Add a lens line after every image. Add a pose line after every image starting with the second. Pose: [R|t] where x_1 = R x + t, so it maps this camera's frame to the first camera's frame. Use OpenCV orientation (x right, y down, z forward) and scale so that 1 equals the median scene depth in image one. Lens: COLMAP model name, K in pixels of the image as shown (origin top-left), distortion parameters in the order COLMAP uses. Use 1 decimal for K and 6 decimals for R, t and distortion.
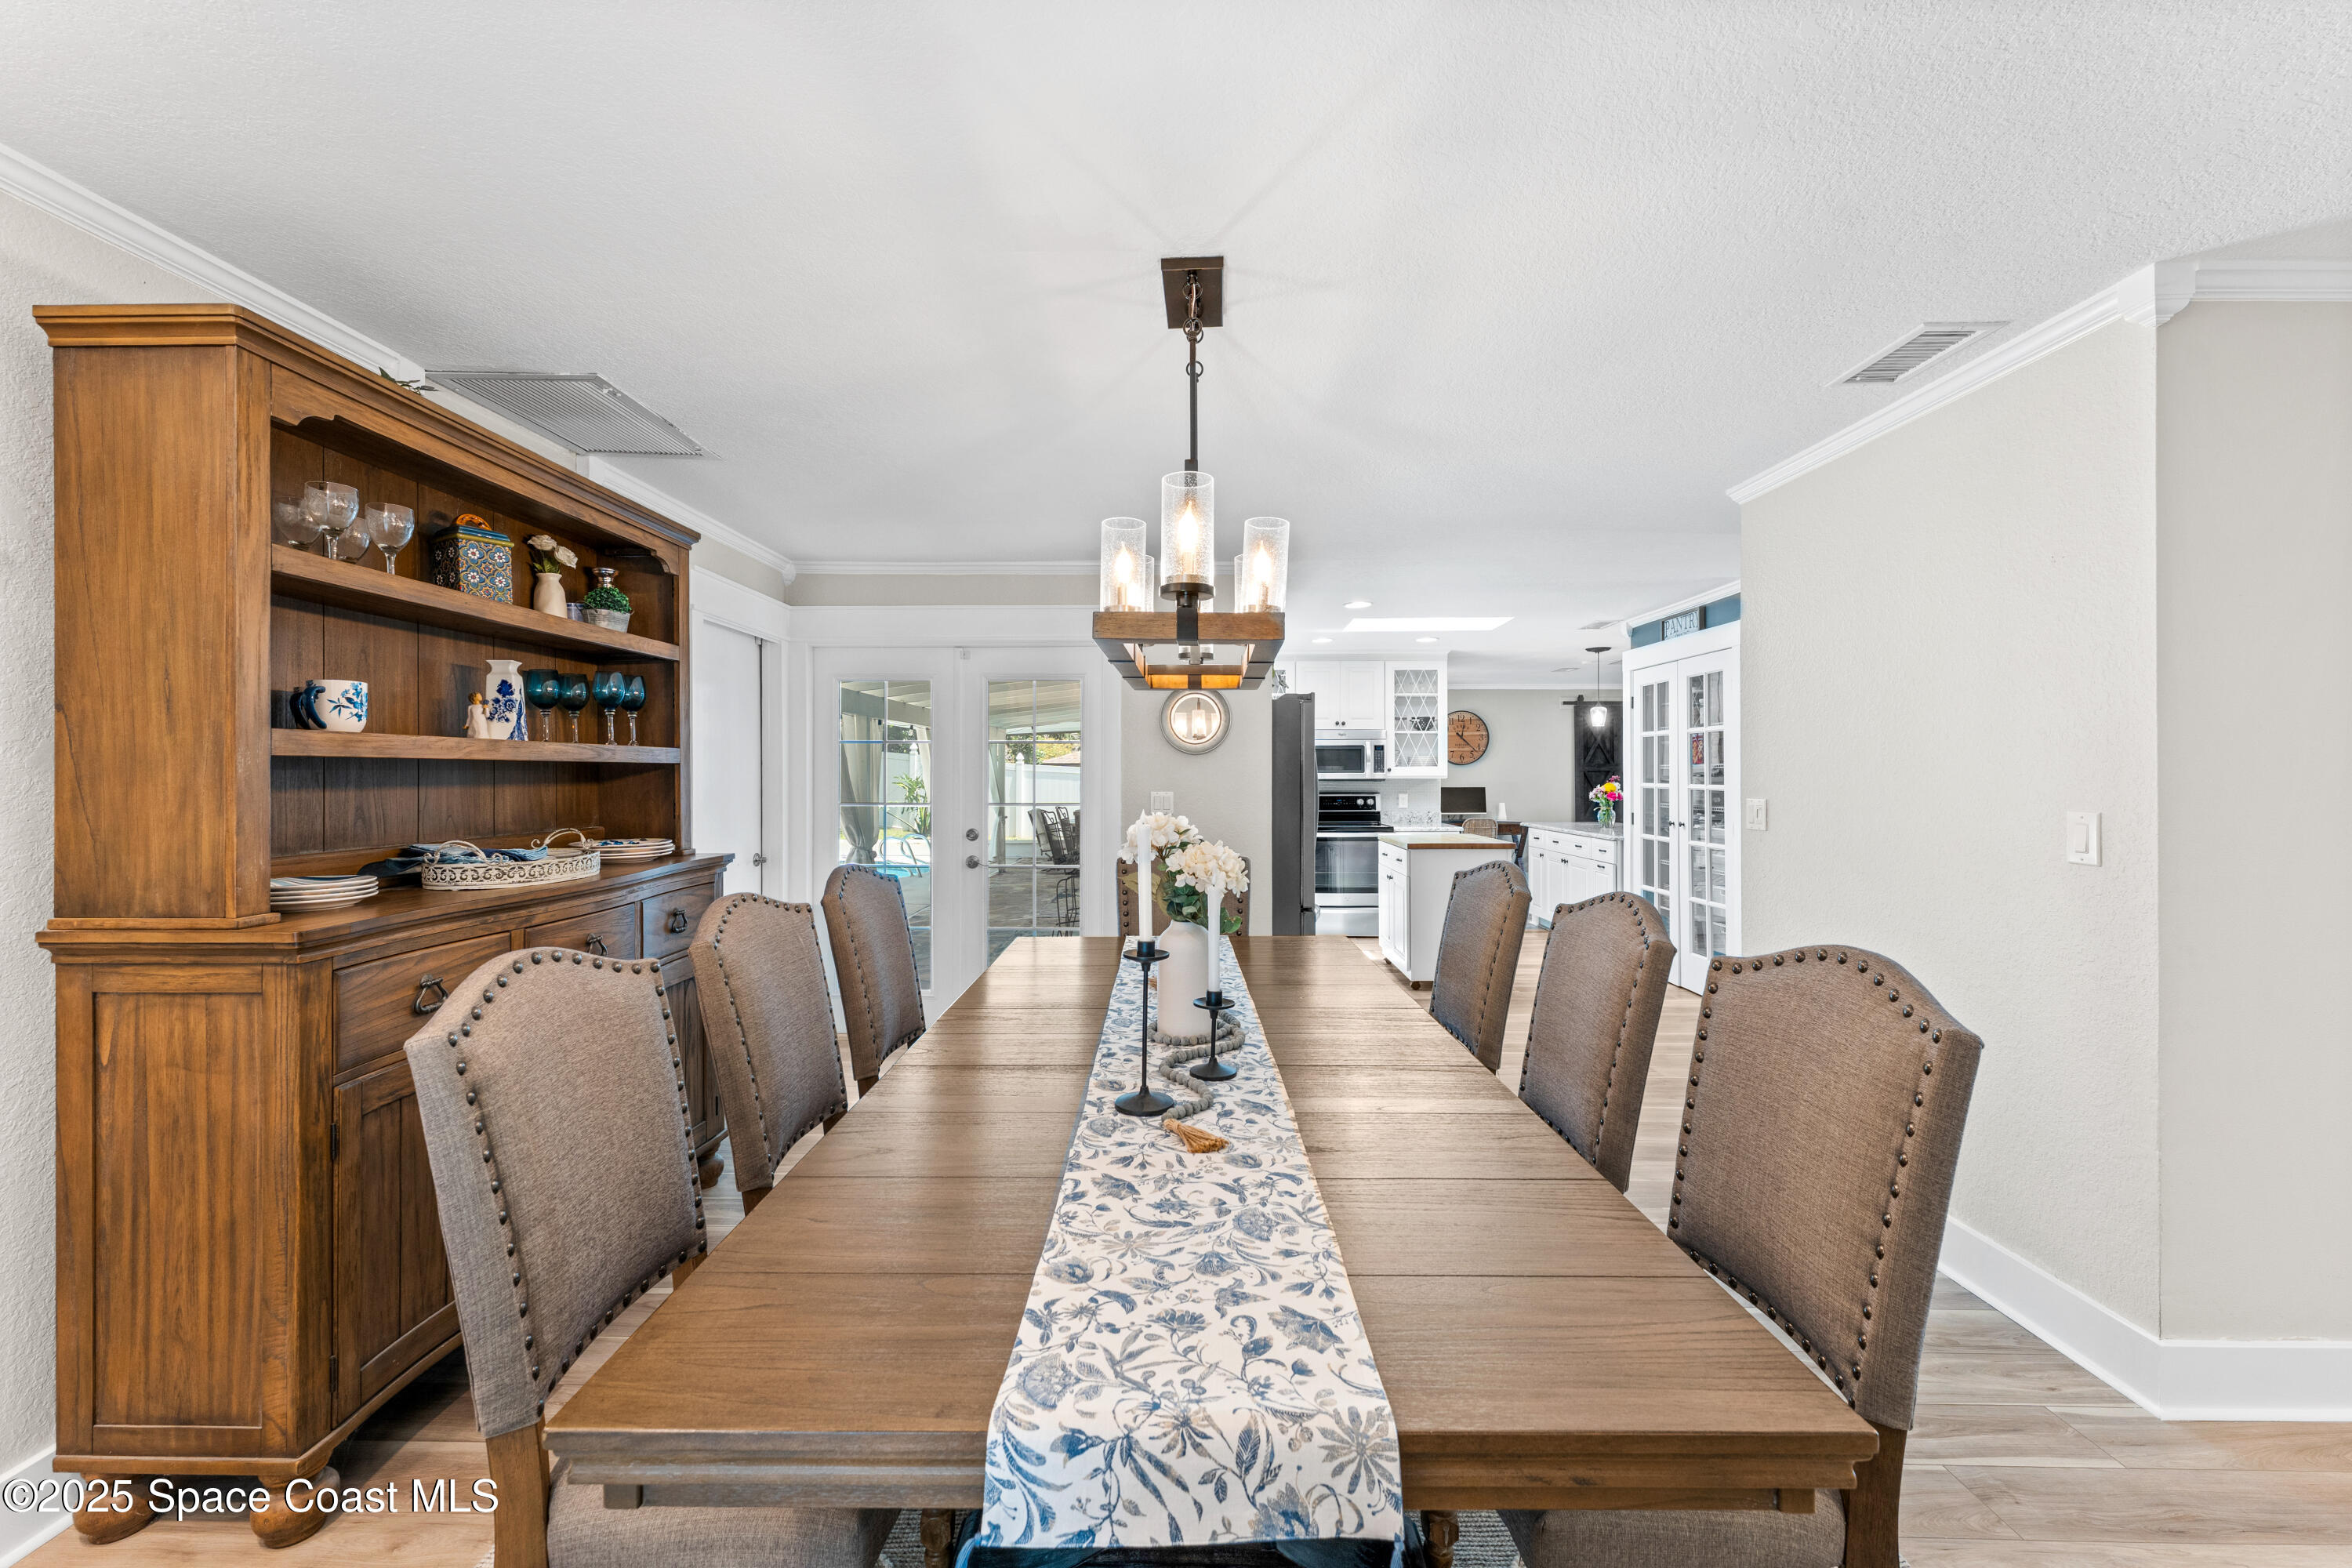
lens RADIAL K [[951.5, 0, 1179.0], [0, 951.5, 771.2], [0, 0, 1]] dist [0.001609, -0.000313]
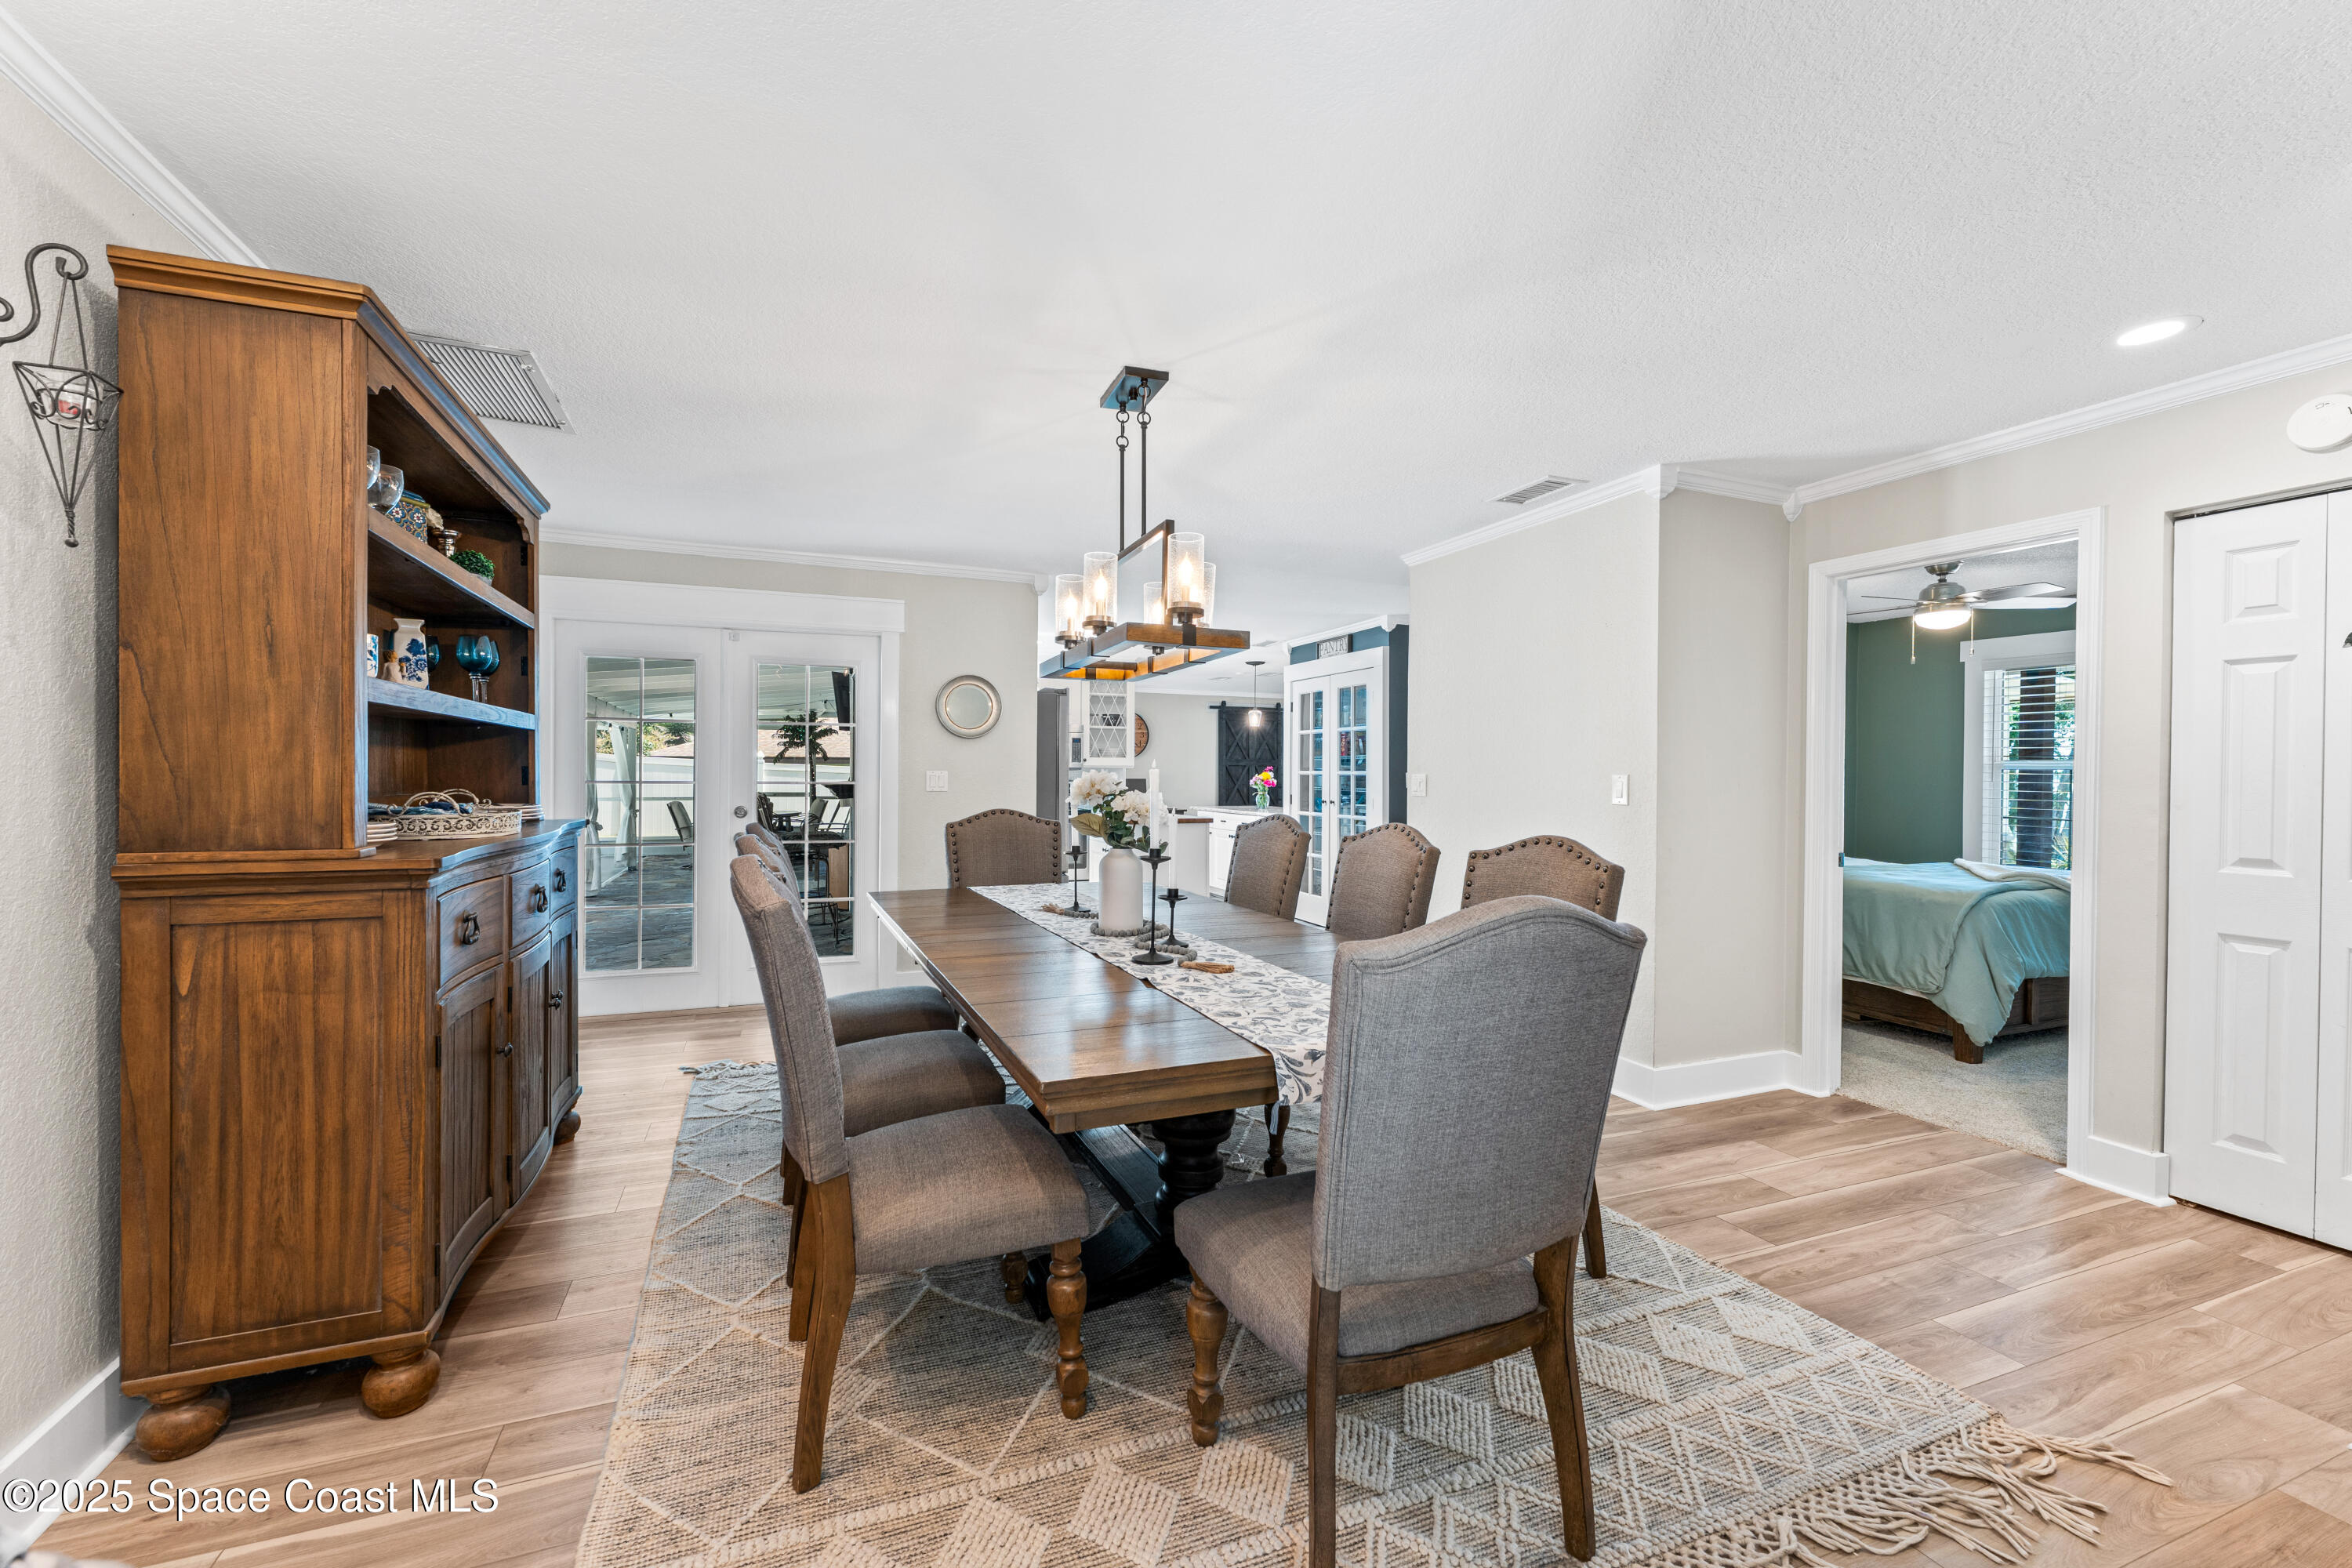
lens RADIAL K [[941.0, 0, 1140.5], [0, 941.0, 776.9], [0, 0, 1]] dist [0.001219, -0.000028]
pose [[0.935107, 0.008554, 0.354263, -0.524646], [-0.011049, 0.999926, 0.005019, 0.056022], [-0.354194, -0.008608, 0.935132, -0.319011]]
